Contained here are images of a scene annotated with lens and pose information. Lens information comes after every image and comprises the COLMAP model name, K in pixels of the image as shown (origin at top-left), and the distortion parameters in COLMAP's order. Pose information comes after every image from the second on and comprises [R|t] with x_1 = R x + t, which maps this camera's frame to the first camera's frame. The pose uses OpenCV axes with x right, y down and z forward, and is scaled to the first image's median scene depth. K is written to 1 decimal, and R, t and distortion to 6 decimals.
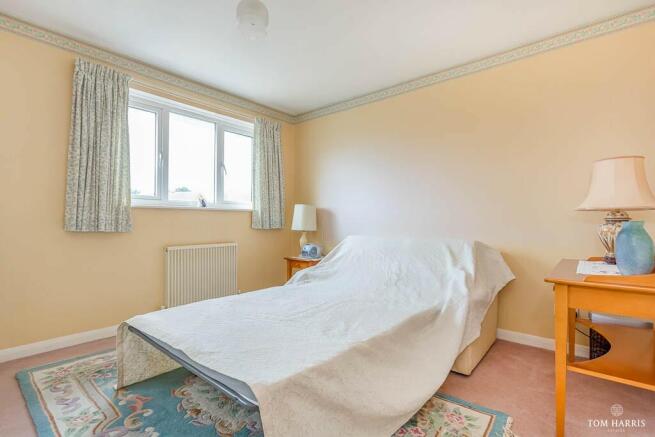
lens RADIAL K [[307.8, 0, 326.4], [0, 307.8, 216.5], [0, 0, 1]] dist [0.000963, 0.002139]
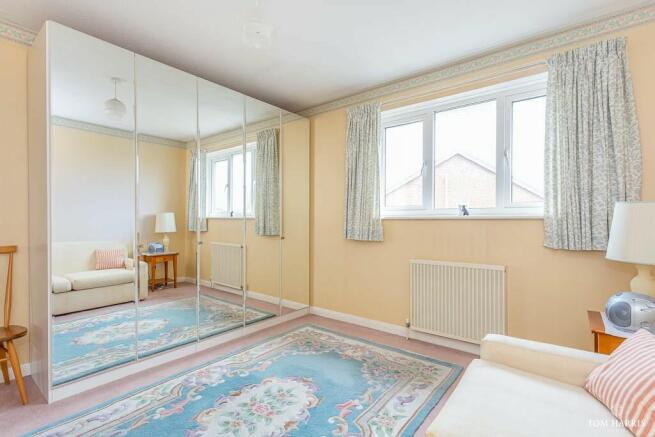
lens RADIAL K [[307.8, 0, 330.3], [0, 307.8, 219.7], [0, 0, 1]] dist [0.000963, 0.002139]
pose [[0.051659, -0.012354, -0.998588, 0.485575], [0.016038, 0.999805, -0.011539, -0.019635], [0.998536, -0.015419, 0.051848, 0.783906]]
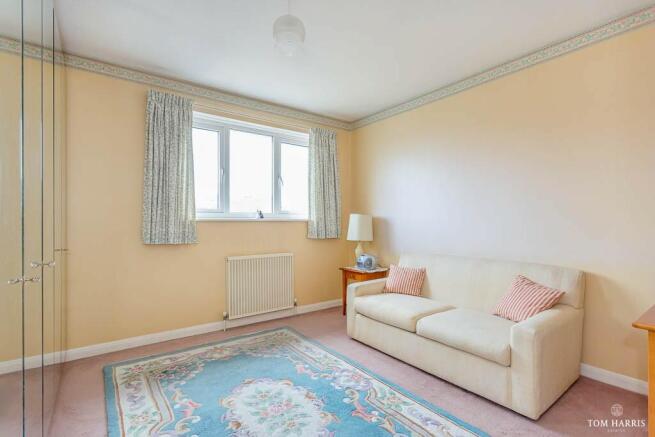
lens RADIAL K [[307.8, 0, 329.1], [0, 307.8, 223.3], [0, 0, 1]] dist [0.000963, 0.002139]
pose [[0.976167, -0.006660, -0.216920, 0.065851], [0.010138, 0.999837, 0.014925, -0.034540], [0.216785, -0.016768, 0.976075, 0.038003]]
